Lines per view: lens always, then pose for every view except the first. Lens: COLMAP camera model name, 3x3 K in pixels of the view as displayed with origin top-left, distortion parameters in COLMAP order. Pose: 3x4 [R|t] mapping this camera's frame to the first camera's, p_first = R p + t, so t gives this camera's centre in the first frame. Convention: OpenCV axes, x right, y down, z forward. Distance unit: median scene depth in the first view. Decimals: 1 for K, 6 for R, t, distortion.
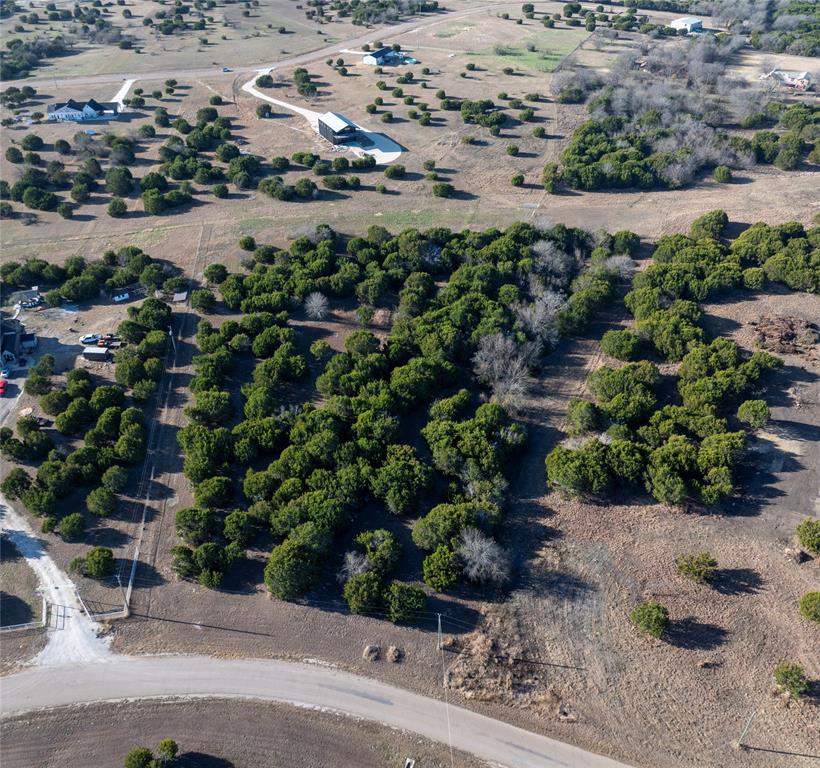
lens RADIAL K [[708.2, 0, 397.9], [0, 708.2, 383.3], [0, 0, 1]] dist [-0.037910, -0.003086]
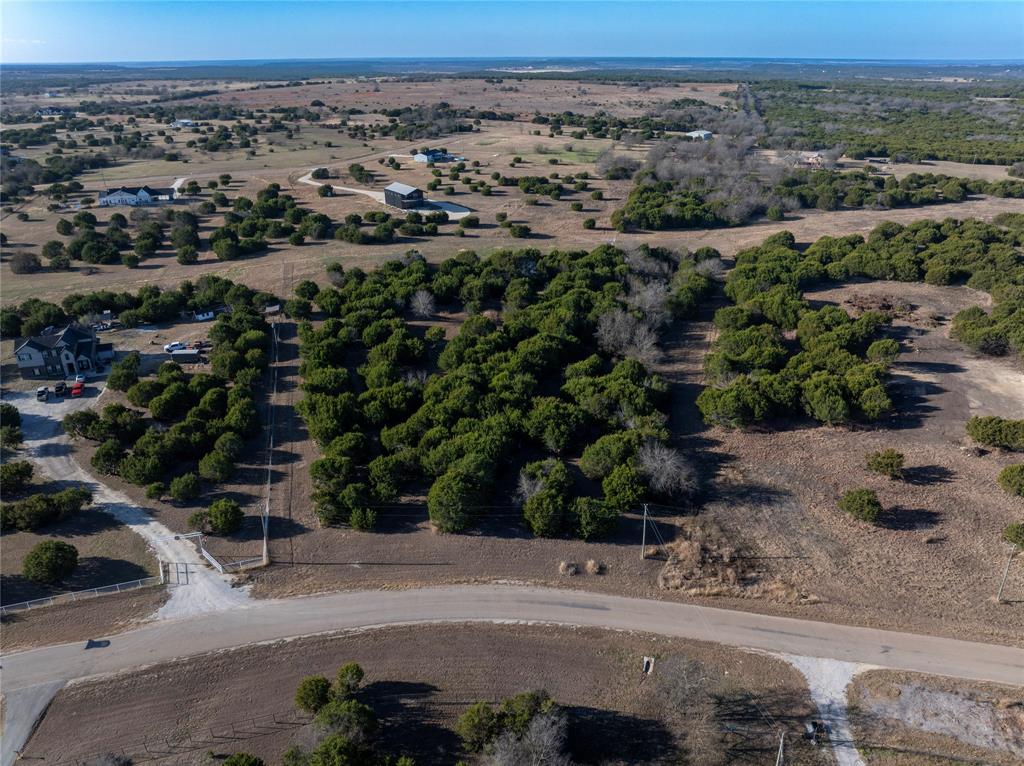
lens RADIAL K [[714.1, 0, 512.0], [0, 714.1, 383.0], [0, 0, 1]] dist [-0.037797, -0.000801]
pose [[0.989936, -0.061249, 0.127571, -0.143254], [0.087643, 0.973140, -0.212880, 0.241397], [-0.111106, 0.221919, 0.968714, 0.083766]]
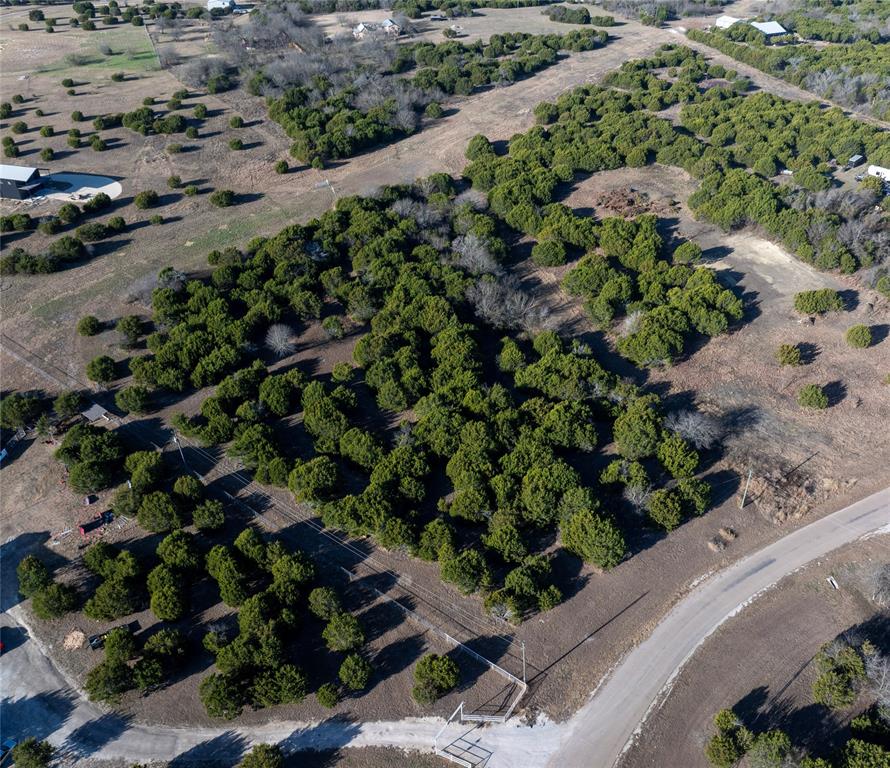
lens RADIAL K [[771.0, 0, 478.6], [0, 771.0, 383.9], [0, 0, 1]] dist [-0.034820, -0.010770]
pose [[0.673177, -0.430942, 0.600934, -0.593879], [0.450683, 0.883370, 0.128619, -0.087040], [-0.586274, 0.184247, 0.788882, 0.197716]]
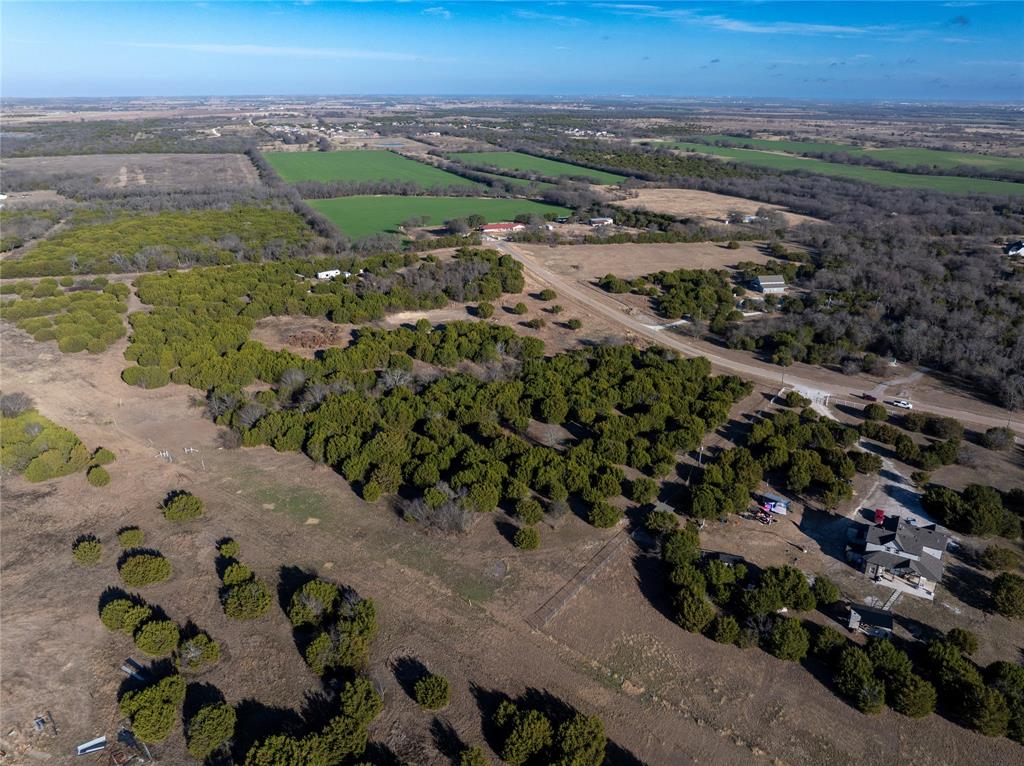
lens RADIAL K [[714.1, 0, 512.0], [0, 714.1, 383.0], [0, 0, 1]] dist [-0.037797, -0.000801]
pose [[-0.732469, -0.262276, 0.628252, -0.775643], [0.409268, 0.567814, 0.714204, -1.004194], [-0.544049, 0.780256, -0.308565, 1.460990]]
